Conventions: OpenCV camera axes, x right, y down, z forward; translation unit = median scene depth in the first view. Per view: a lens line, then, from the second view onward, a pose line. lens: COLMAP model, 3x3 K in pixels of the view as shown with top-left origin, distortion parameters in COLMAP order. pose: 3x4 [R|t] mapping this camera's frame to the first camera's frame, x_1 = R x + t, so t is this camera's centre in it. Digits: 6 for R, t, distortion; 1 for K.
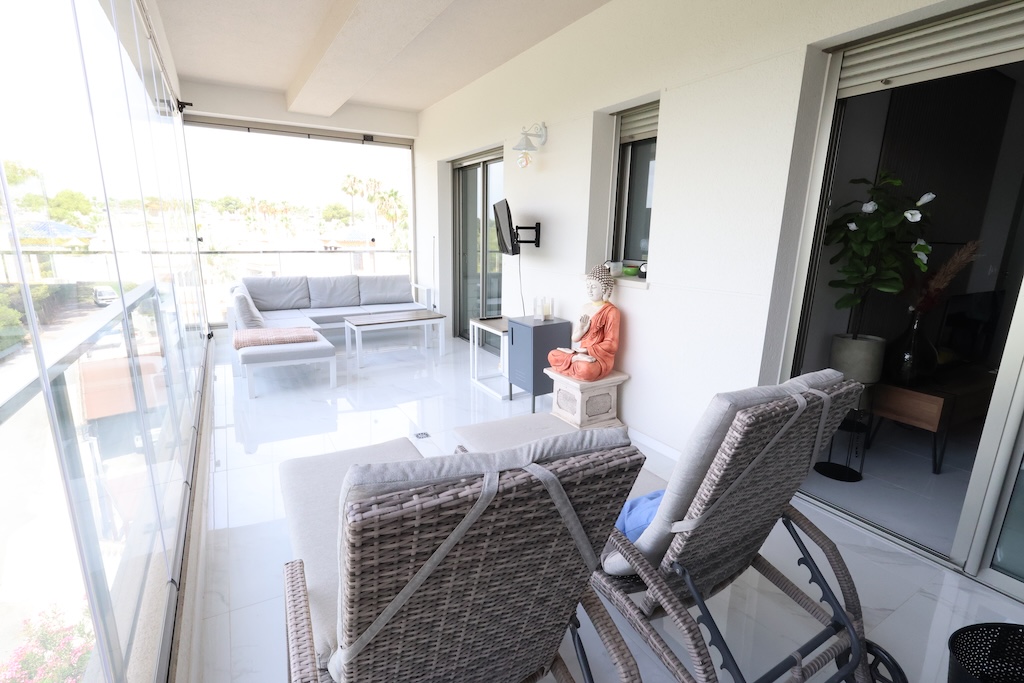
lens RADIAL K [[475.5, 0, 512.6], [0, 475.5, 343.5], [0, 0, 1]] dist [-0.001479, 0.001849]
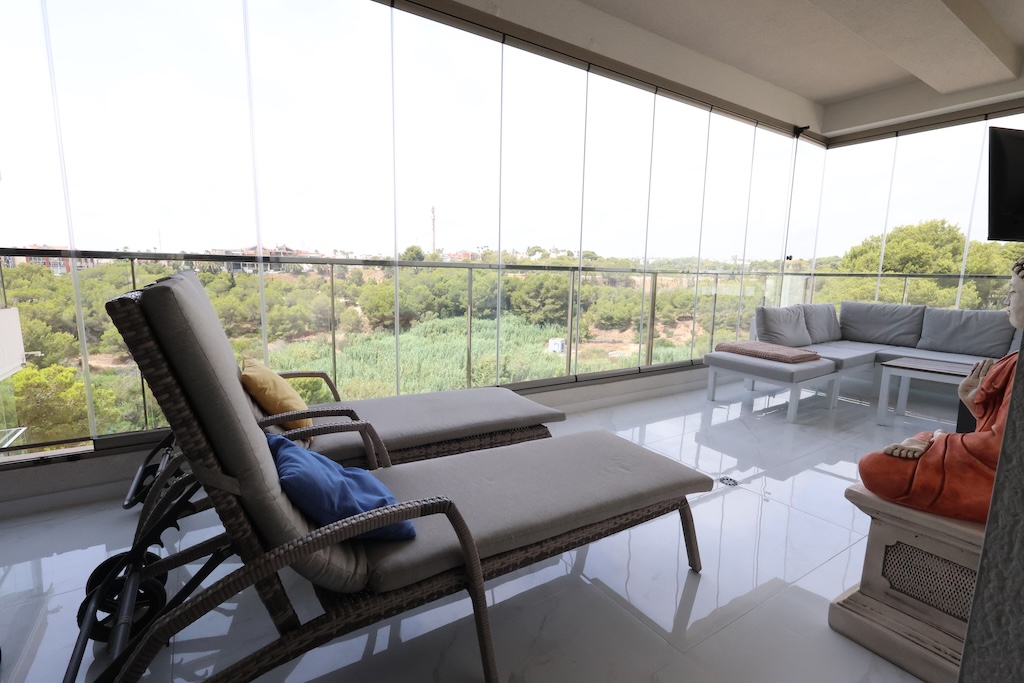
lens RADIAL K [[475.5, 0, 511.3], [0, 475.5, 343.8], [0, 0, 1]] dist [-0.001479, 0.001849]
pose [[0.051788, 0.135776, -0.989385, 0.271357], [-0.243427, 0.962548, 0.119351, -0.013395], [0.968536, 0.234662, 0.082900, 0.293822]]
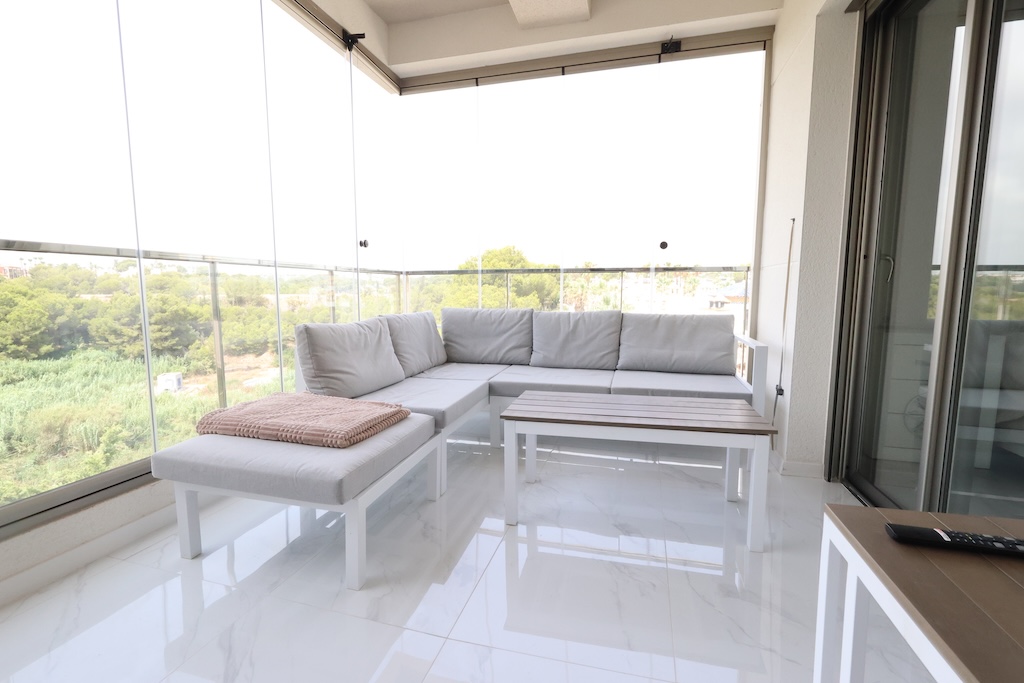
lens RADIAL K [[475.5, 0, 509.3], [0, 475.5, 343.7], [0, 0, 1]] dist [-0.001479, 0.001849]
pose [[0.694040, 0.062021, -0.717260, -0.035905], [-0.150723, 0.986722, -0.060522, -0.058176], [0.703982, 0.150112, 0.694173, 0.551838]]
